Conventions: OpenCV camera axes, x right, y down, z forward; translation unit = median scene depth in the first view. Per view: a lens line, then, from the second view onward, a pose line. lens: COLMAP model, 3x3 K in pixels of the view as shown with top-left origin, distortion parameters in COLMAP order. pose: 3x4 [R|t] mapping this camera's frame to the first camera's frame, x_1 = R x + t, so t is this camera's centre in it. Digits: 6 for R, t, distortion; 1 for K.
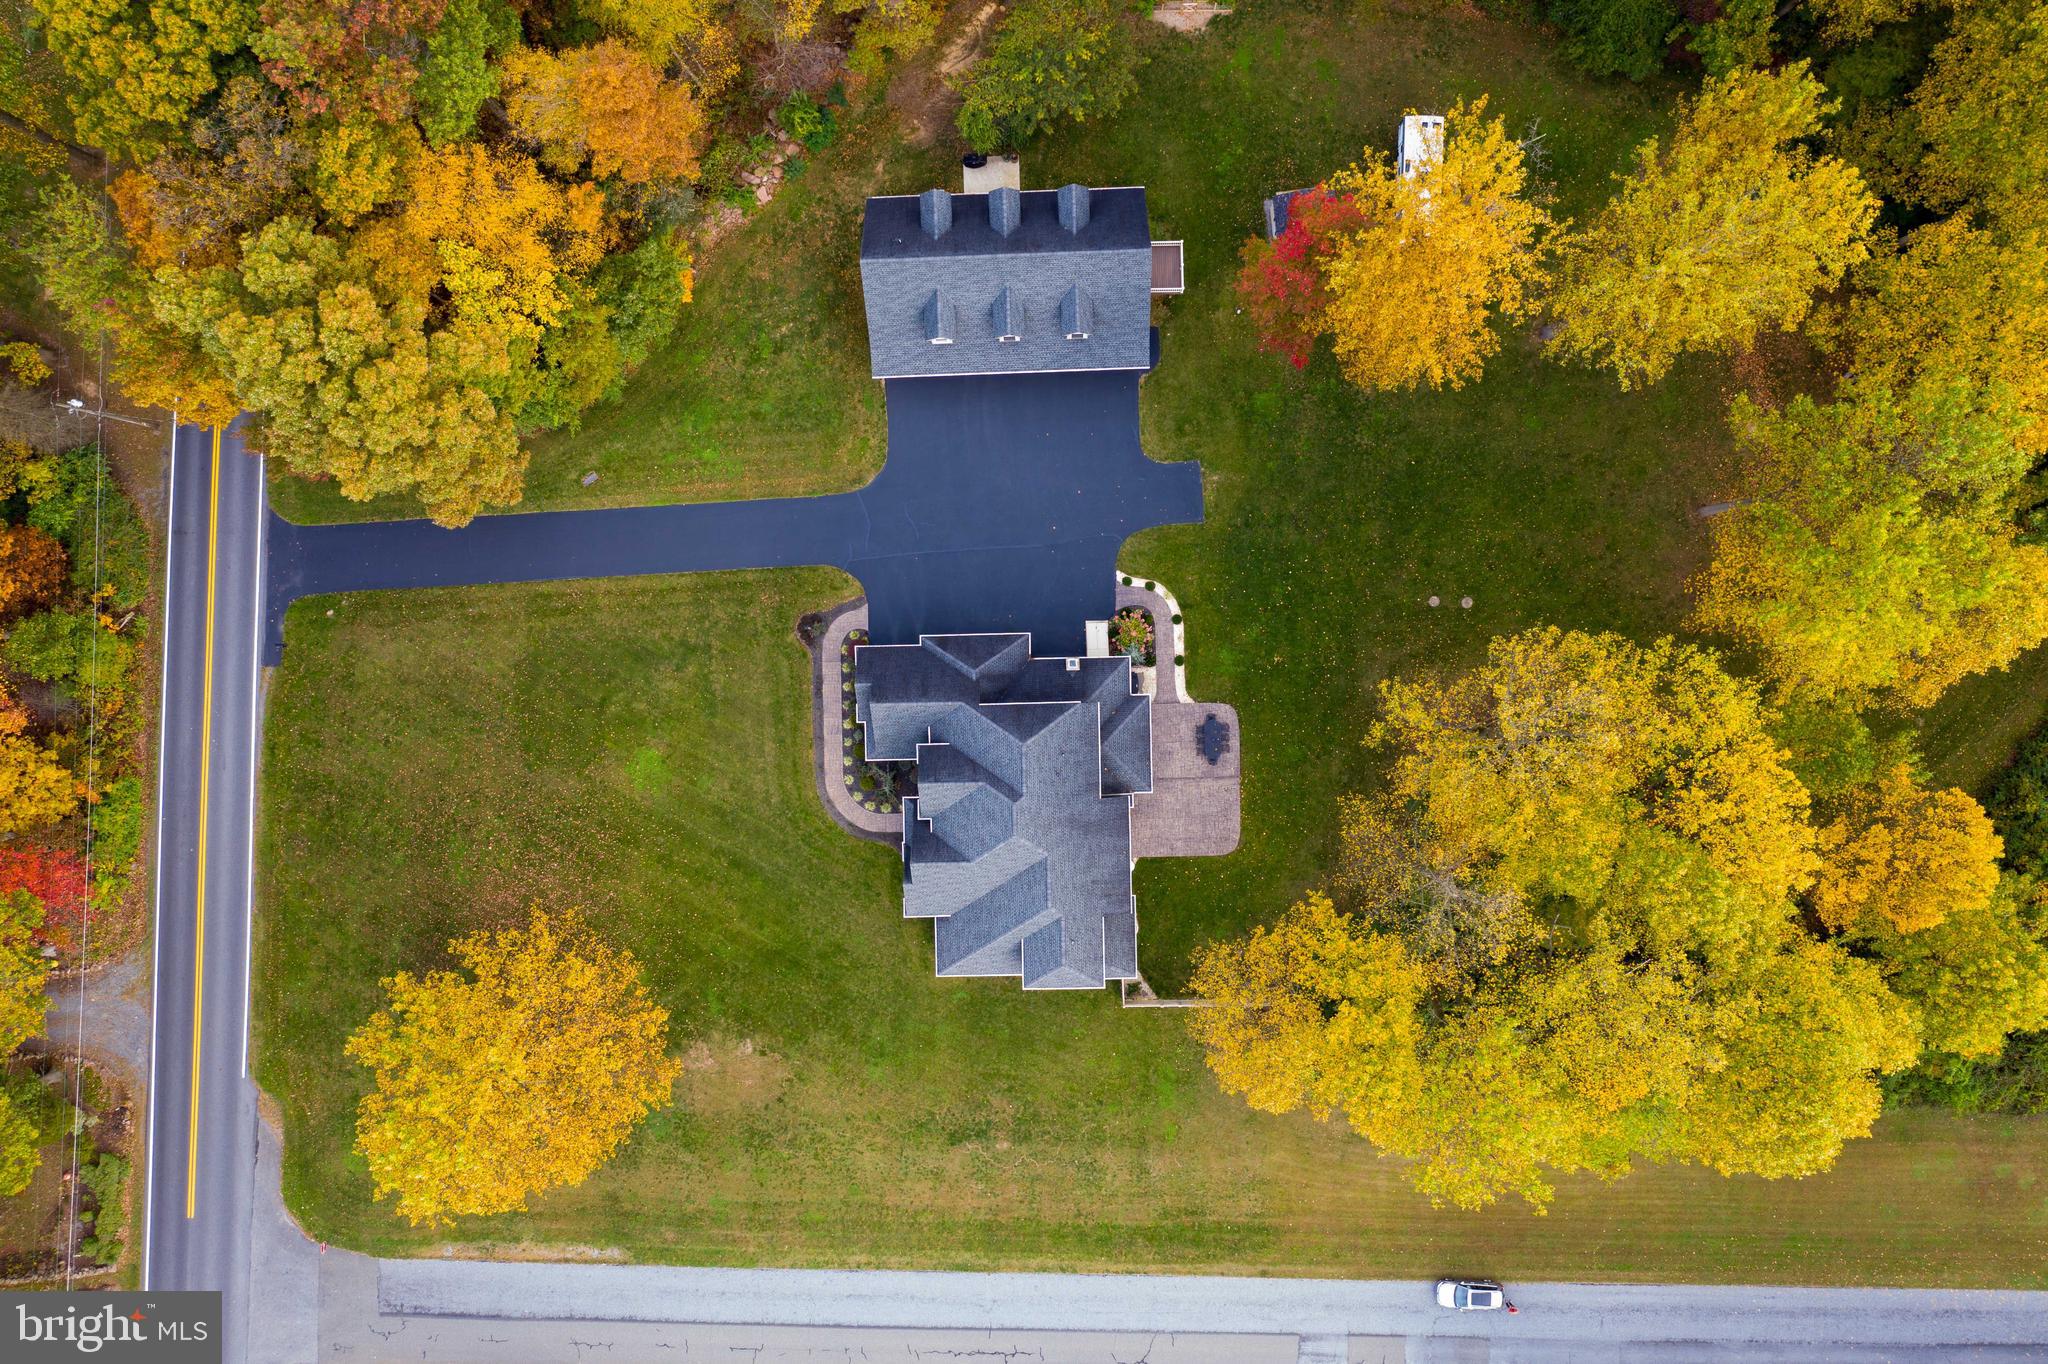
lens RADIAL K [[1620.9, 0, 996.3], [0, 1620.9, 681.9], [0, 0, 1]] dist [-0.006134, -0.000820]
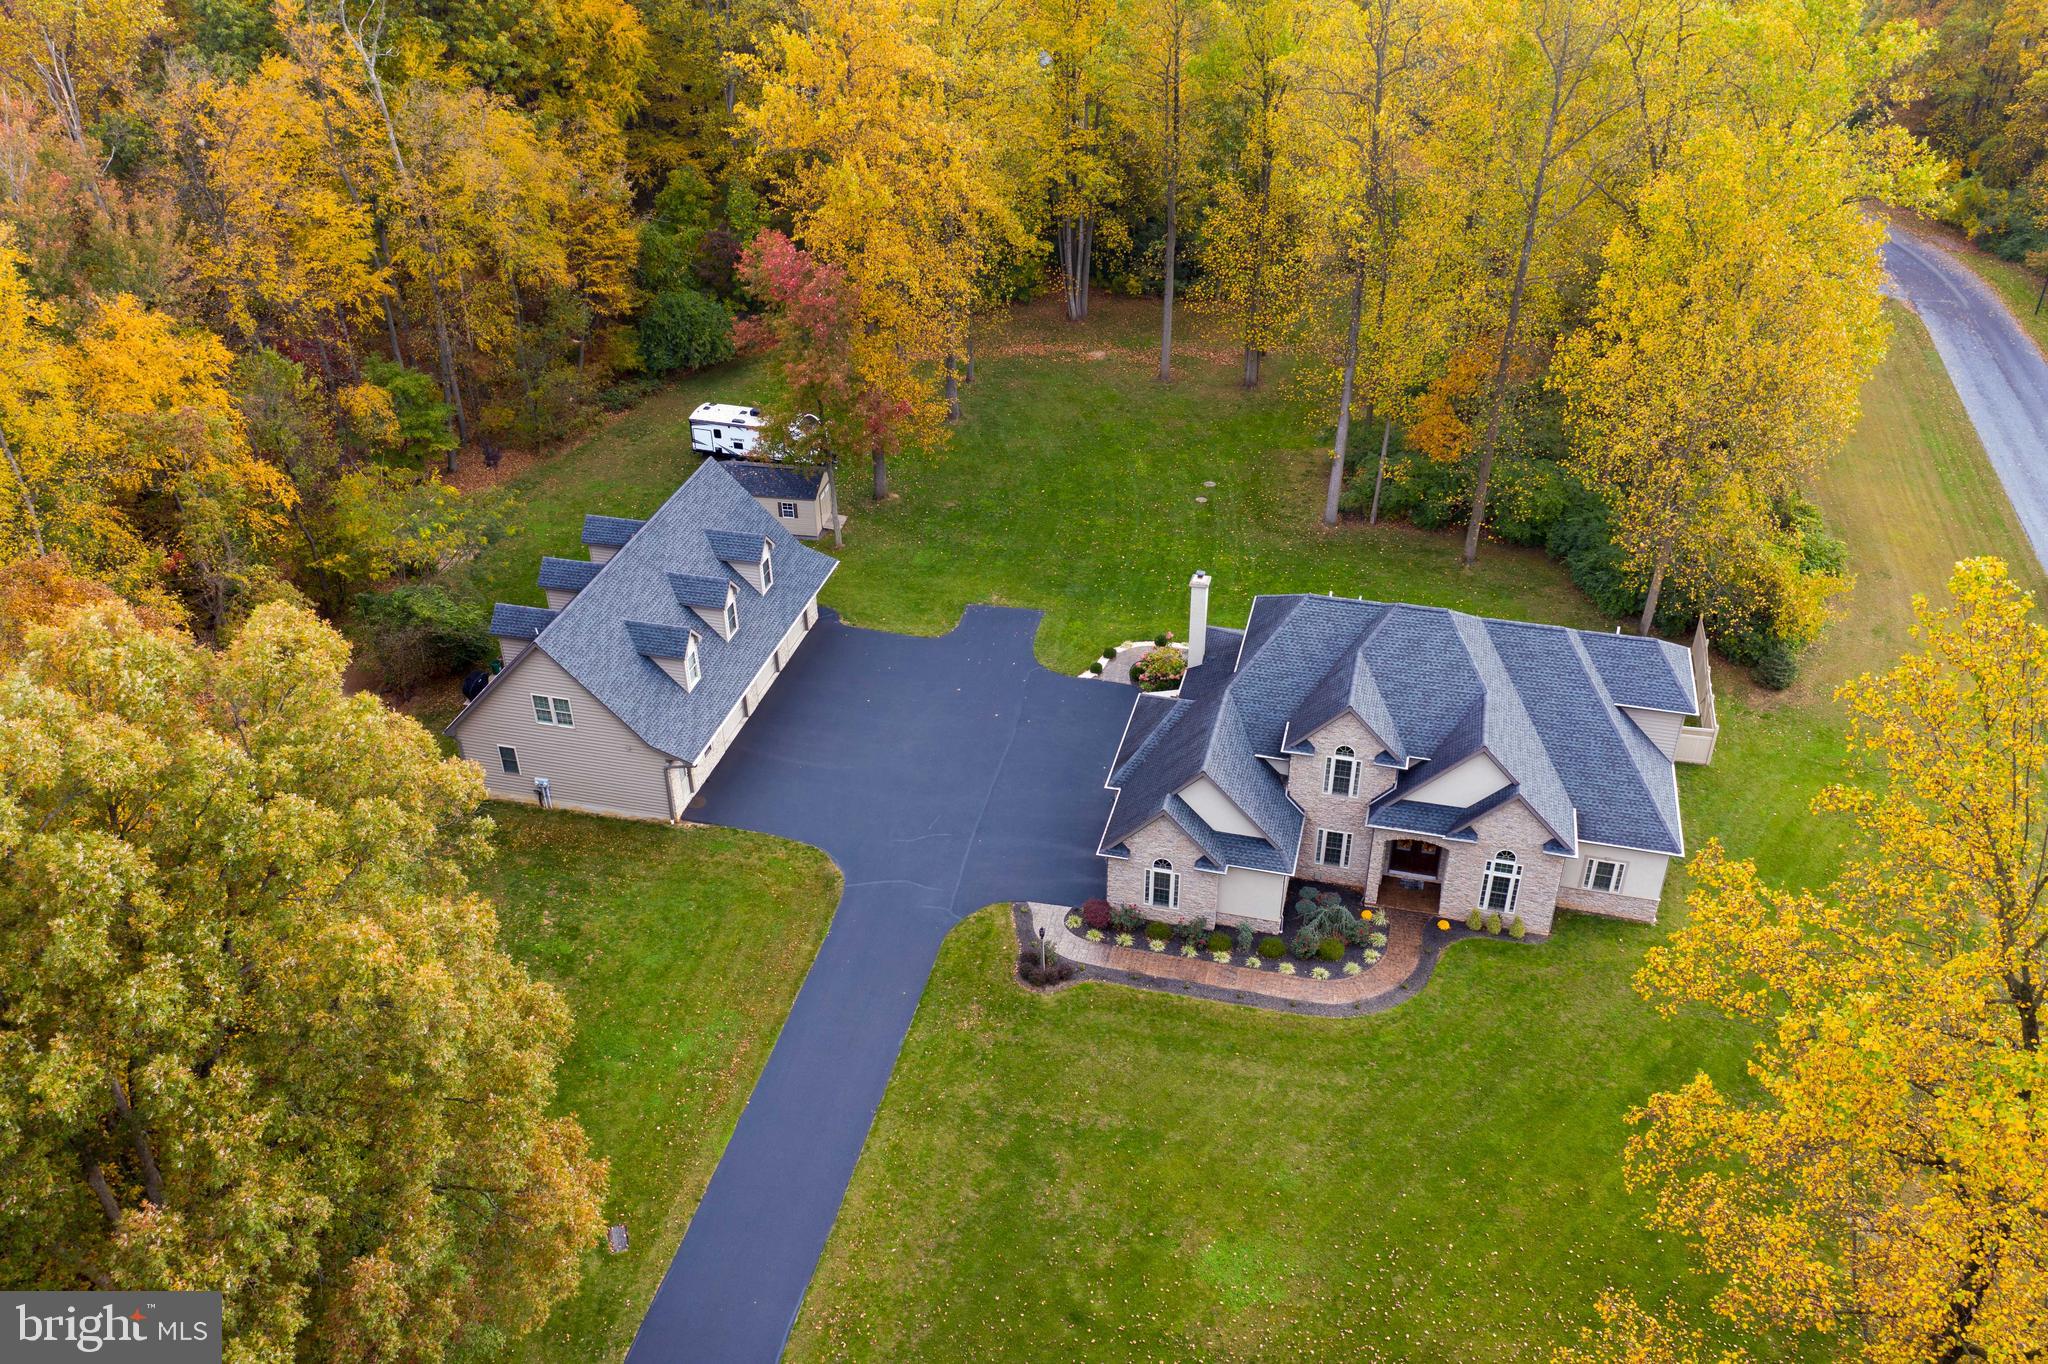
lens RADIAL K [[1632.9, 0, 1024.0], [0, 1632.9, 682.0], [0, 0, 1]] dist [0.004042, 0.008293]
pose [[0.274787, -0.515046, 0.811923, -0.524407], [0.961332, 0.131138, -0.242164, 0.084963], [0.018251, 0.847071, 0.531166, 0.609114]]
